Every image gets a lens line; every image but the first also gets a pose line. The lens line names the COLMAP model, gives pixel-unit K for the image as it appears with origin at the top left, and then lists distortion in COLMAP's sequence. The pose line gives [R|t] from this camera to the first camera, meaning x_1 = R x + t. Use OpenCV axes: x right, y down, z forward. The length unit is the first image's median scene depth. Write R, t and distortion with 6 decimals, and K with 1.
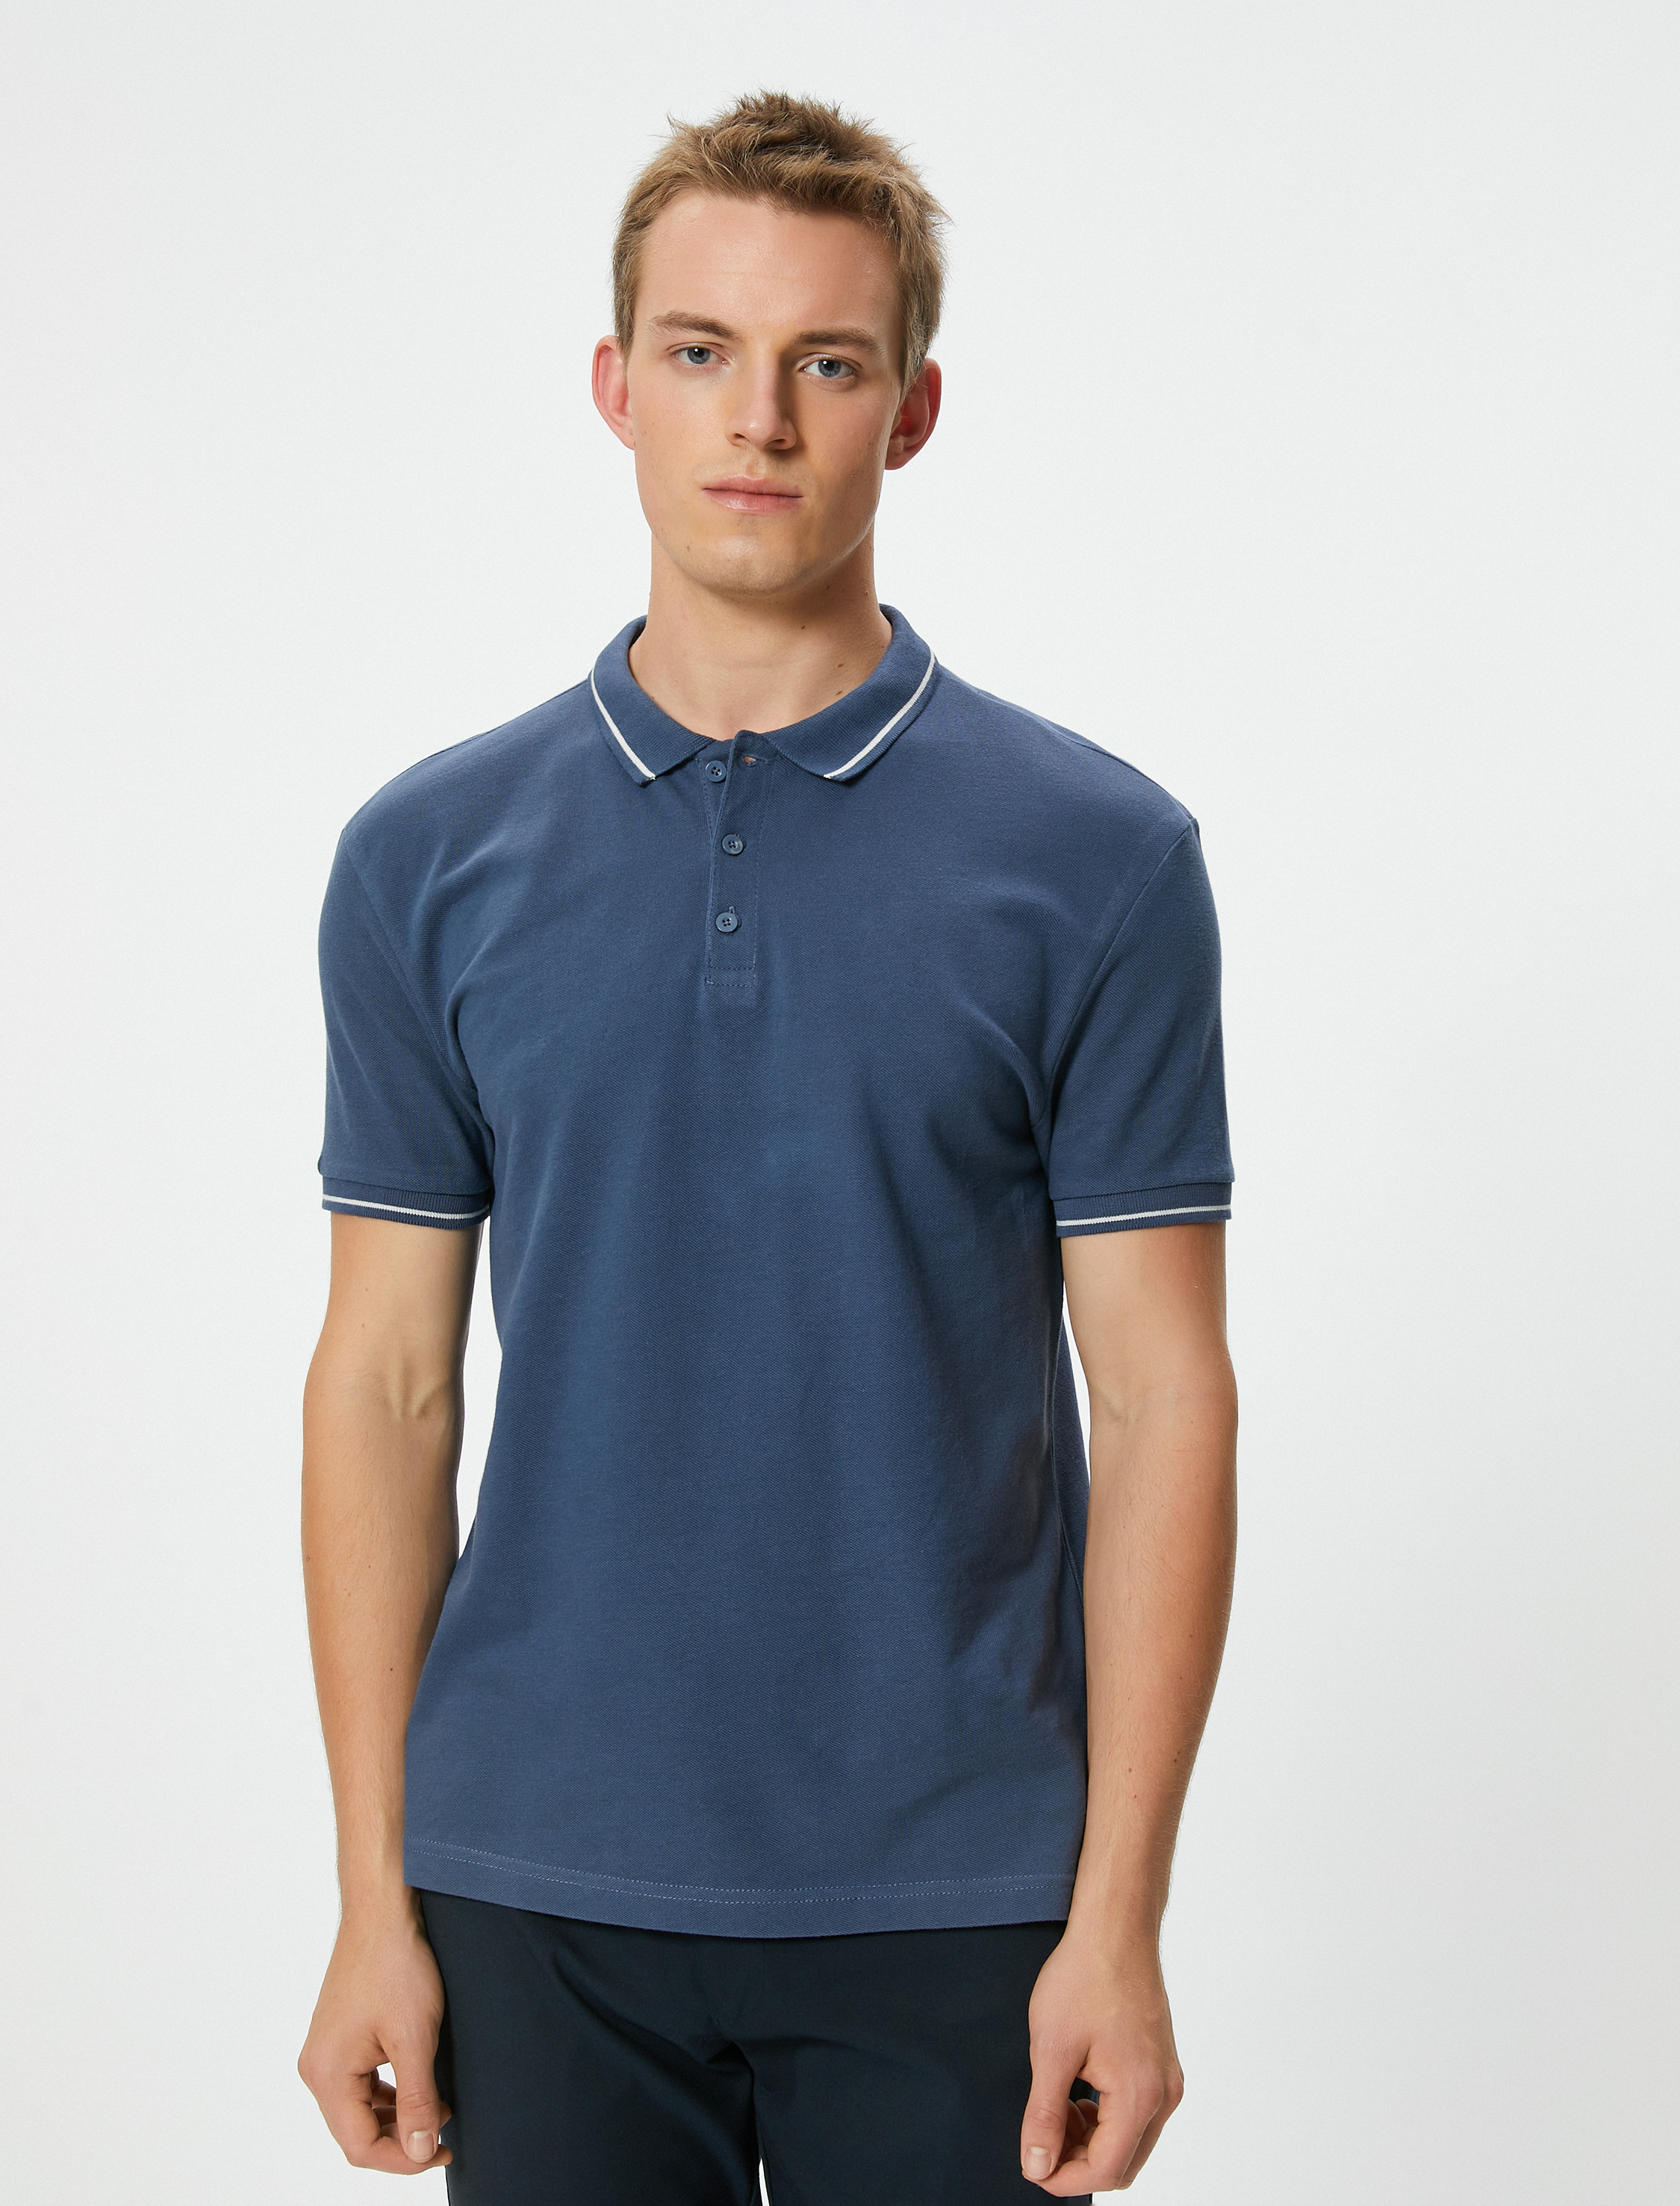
lens RADIAL K [[4100.2, 0, 846.6], [0, 4100.2, 1111.0], [0, 0, 1]] dist [0.188512, 0.000000]
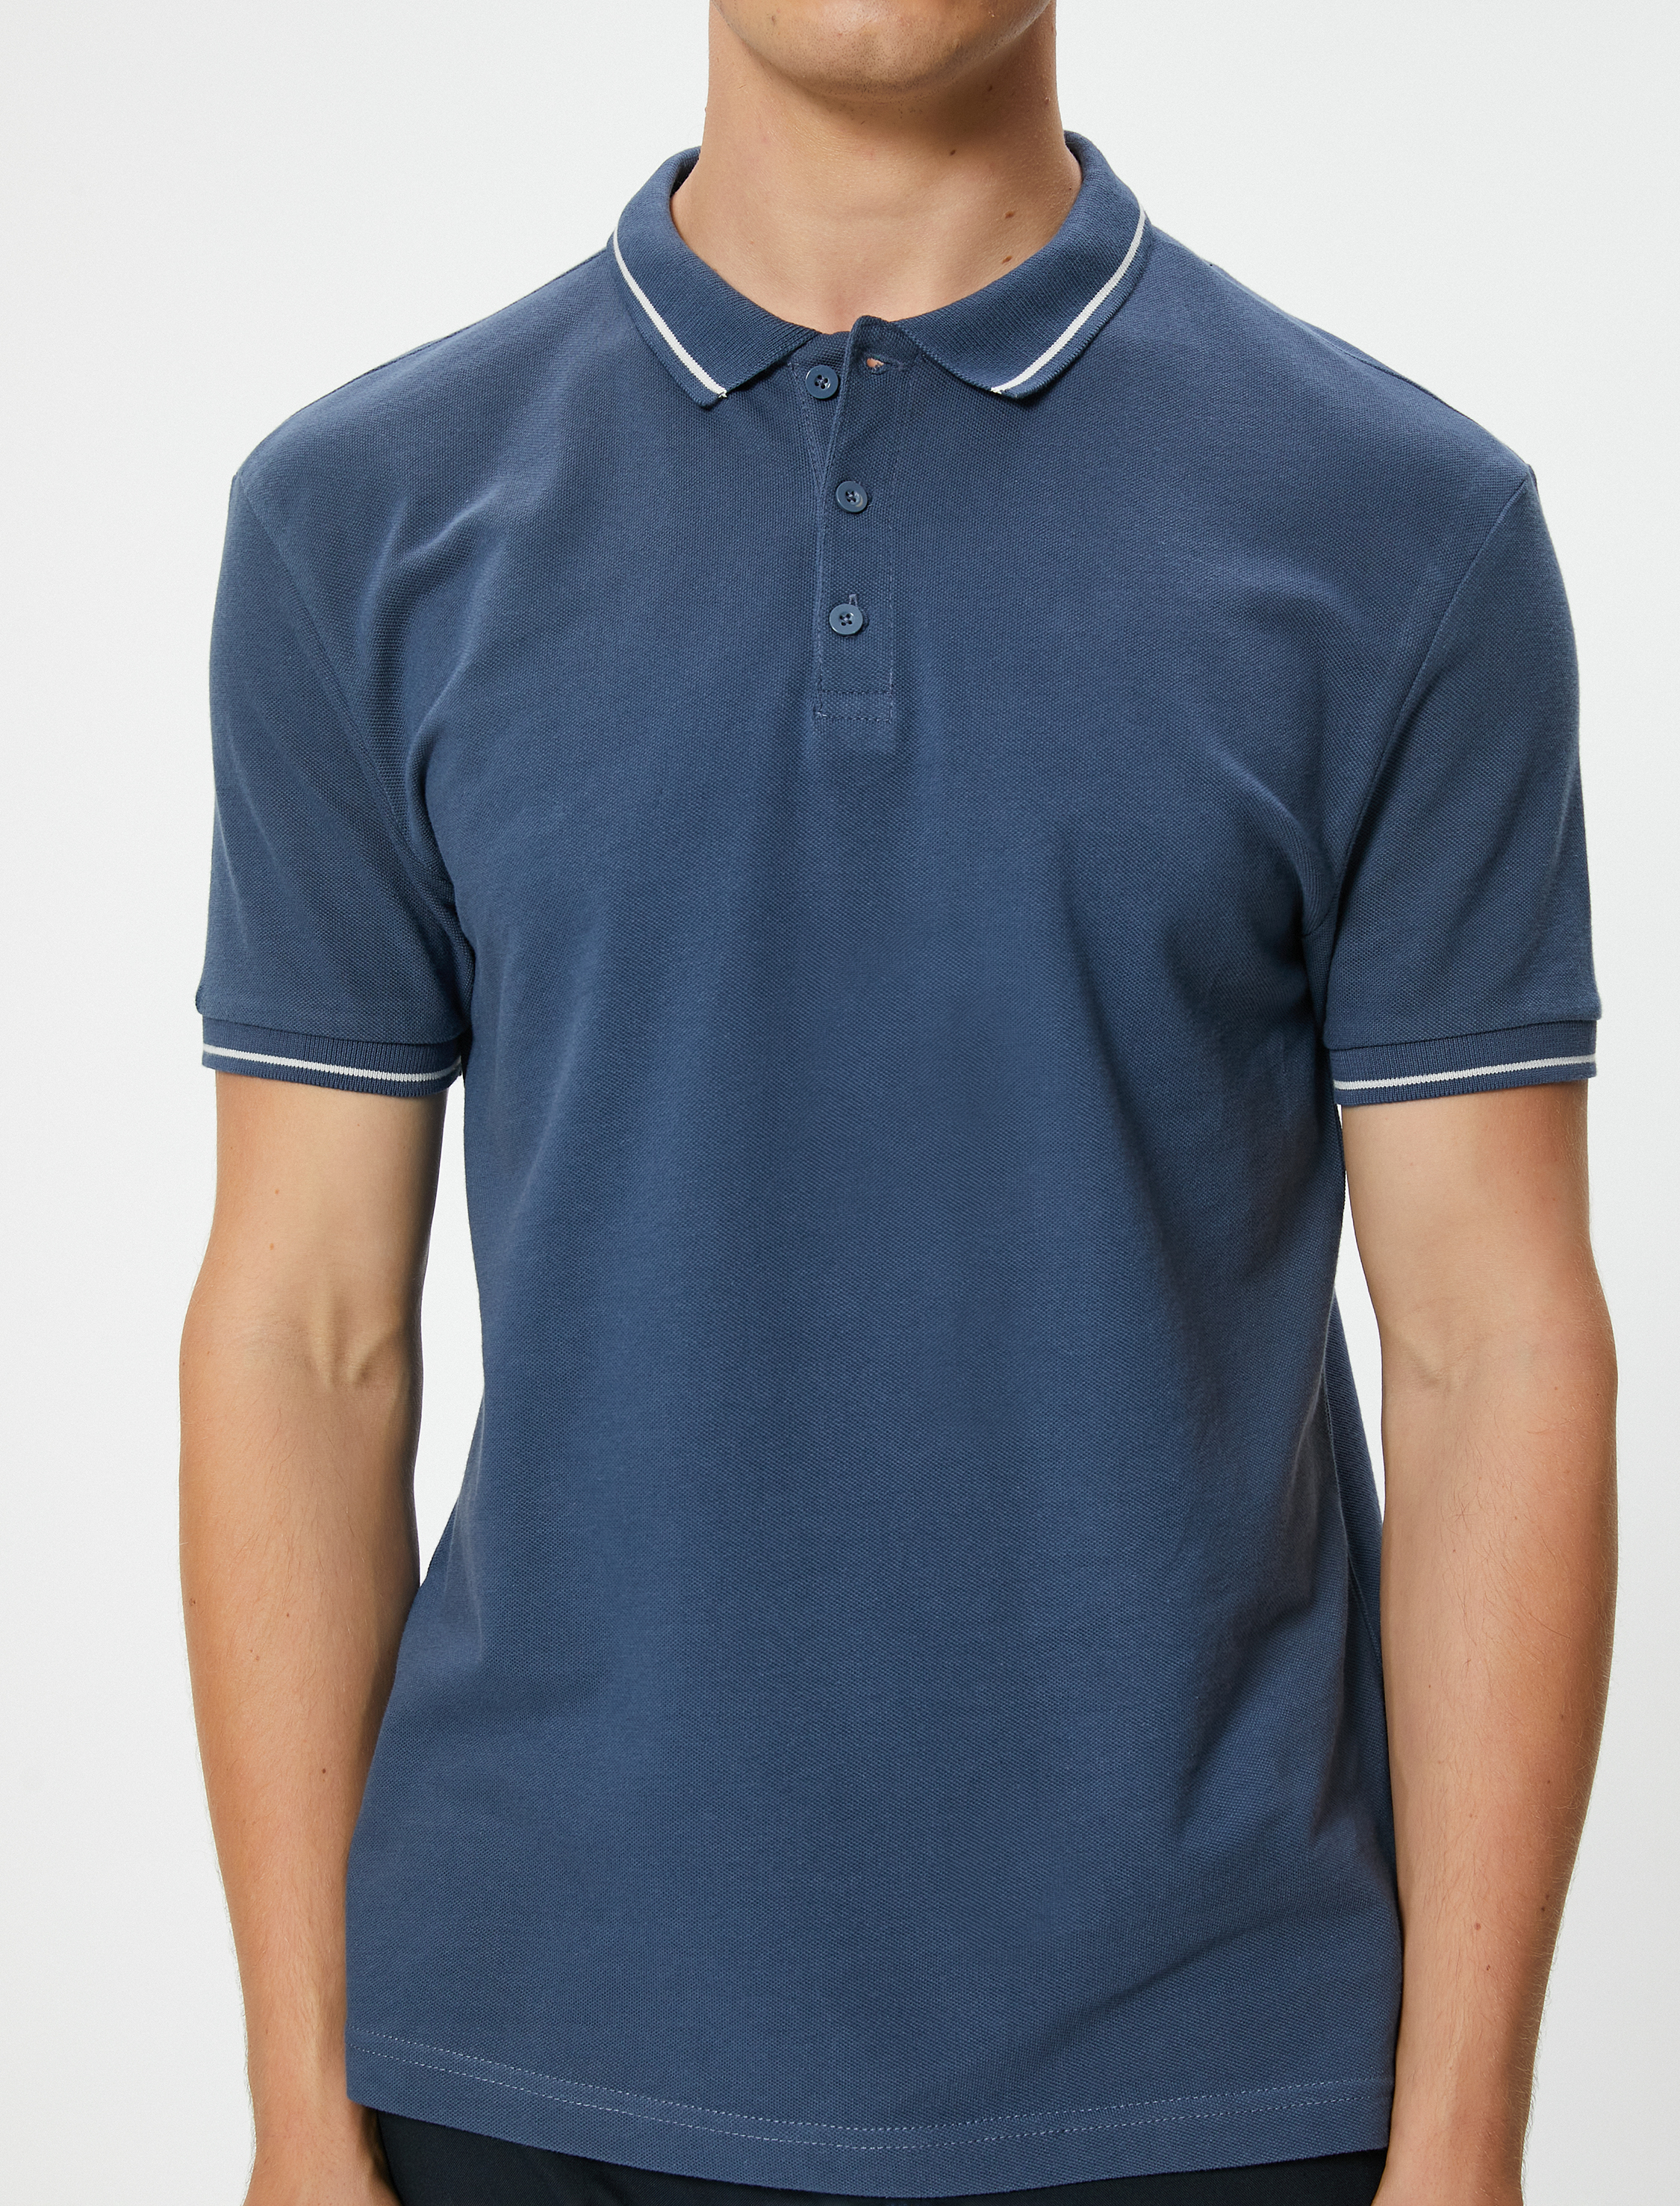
lens RADIAL K [[4199.2, 0, 843.3], [0, 4199.2, 1099.1], [0, 0, 1]] dist [0.054088, 0.000000]
pose [[0.998445, -0.007001, 0.055307, -0.064408], [0.004094, 0.998612, 0.052504, -0.005722], [-0.055598, -0.052196, 0.997088, 0.336169]]
